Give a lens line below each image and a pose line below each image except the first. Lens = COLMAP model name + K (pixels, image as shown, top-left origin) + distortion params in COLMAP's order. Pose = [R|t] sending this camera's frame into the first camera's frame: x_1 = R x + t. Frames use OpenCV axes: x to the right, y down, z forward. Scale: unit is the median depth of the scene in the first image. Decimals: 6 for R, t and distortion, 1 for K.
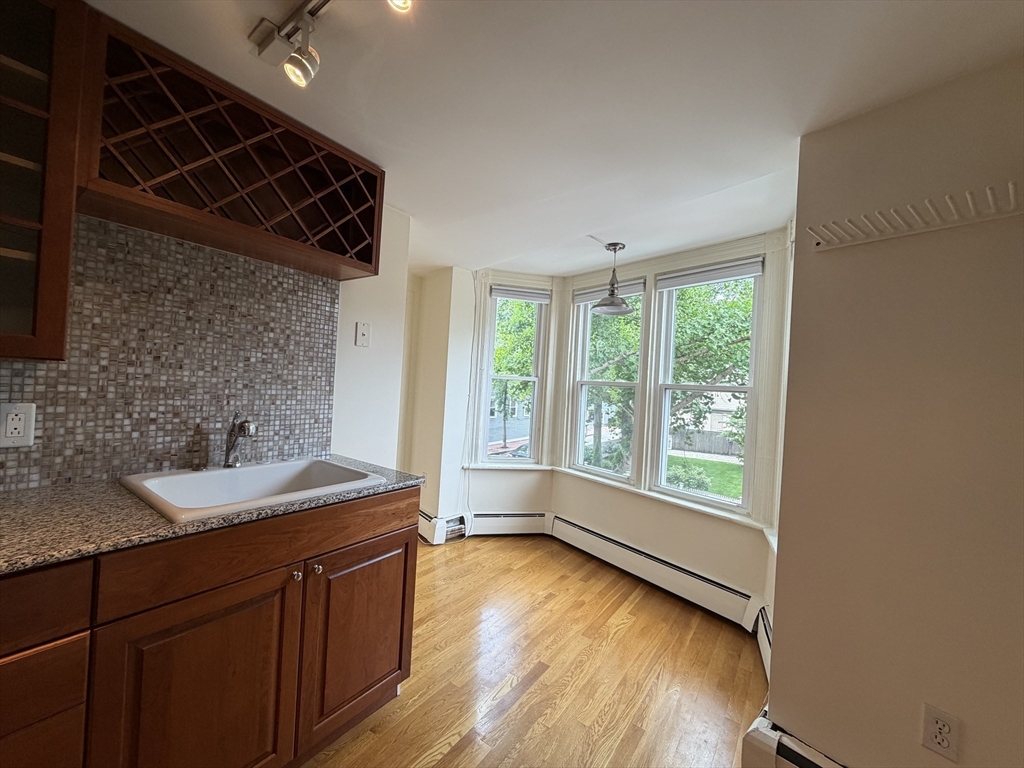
lens RADIAL K [[388.6, 0, 512.0], [0, 388.6, 384.0], [0, 0, 1]] dist [0.000100, 0.000041]
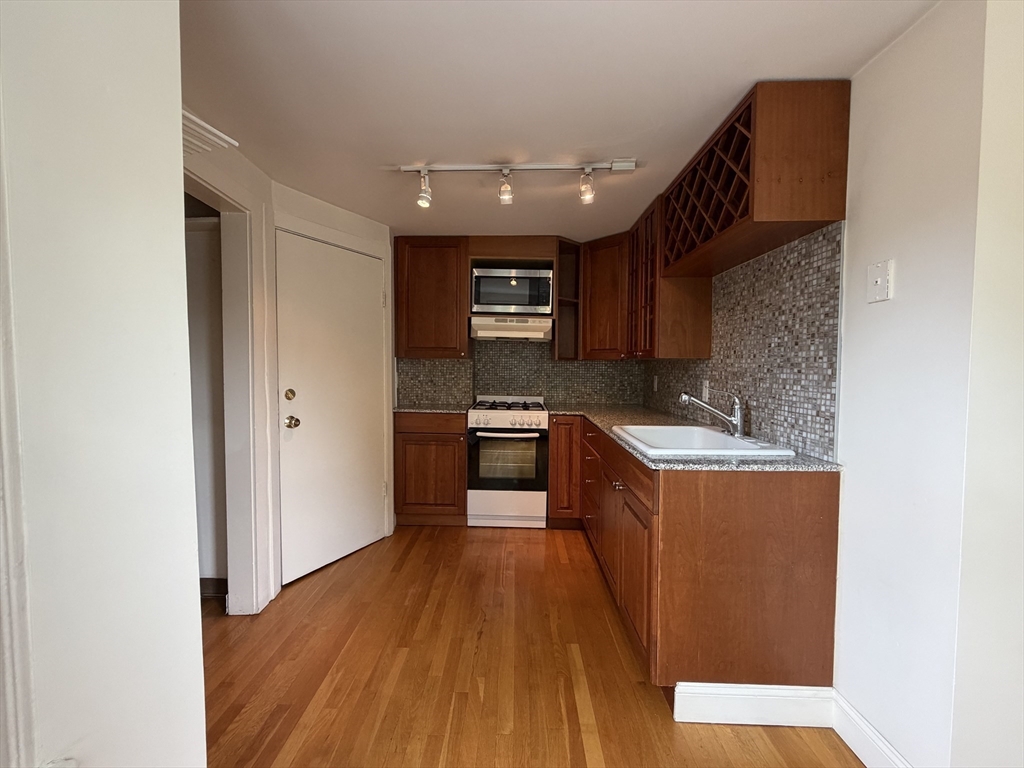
lens RADIAL K [[408.1, 0, 510.5], [0, 408.1, 380.6], [0, 0, 1]] dist [-0.000374, 0.000164]
pose [[-0.813702, -0.034804, -0.580240, 0.512945], [-0.046800, 0.998888, 0.005715, 0.056175], [0.579396, 0.031805, -0.814426, 1.386621]]
